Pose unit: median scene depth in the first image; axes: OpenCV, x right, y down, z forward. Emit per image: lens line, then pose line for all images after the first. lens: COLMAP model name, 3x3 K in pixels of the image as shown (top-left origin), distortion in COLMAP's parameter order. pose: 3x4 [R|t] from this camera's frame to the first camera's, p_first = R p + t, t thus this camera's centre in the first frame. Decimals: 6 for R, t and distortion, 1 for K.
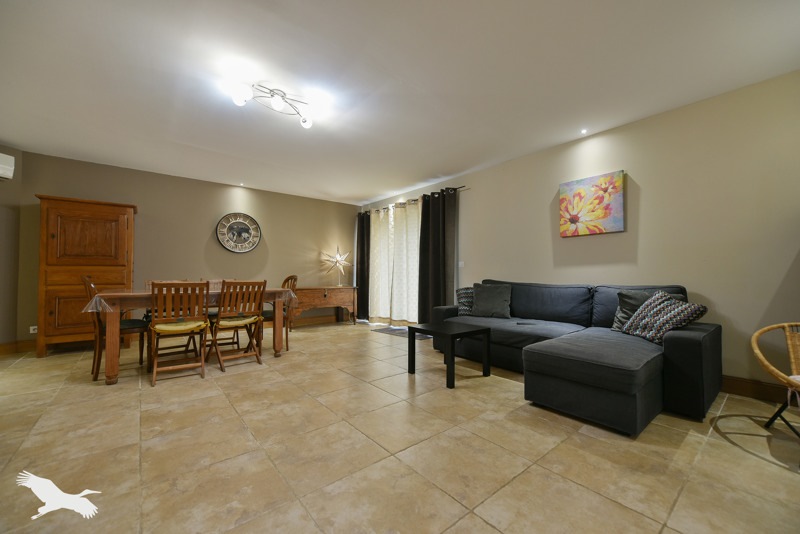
lens RADIAL K [[315.6, 0, 403.2], [0, 315.6, 270.6], [0, 0, 1]] dist [0.003558, 0.000085]
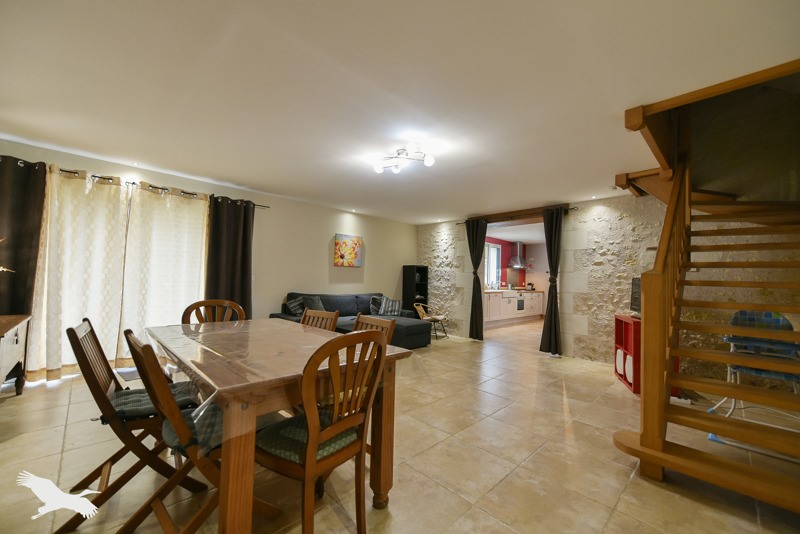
lens RADIAL K [[315.6, 0, 401.4], [0, 315.6, 269.0], [0, 0, 1]] dist [0.003558, 0.000085]
pose [[-0.085138, 0.030105, 0.995914, -1.064676], [-0.041181, 0.998583, -0.033706, -0.042757], [-0.995518, -0.043882, -0.083778, 0.721839]]
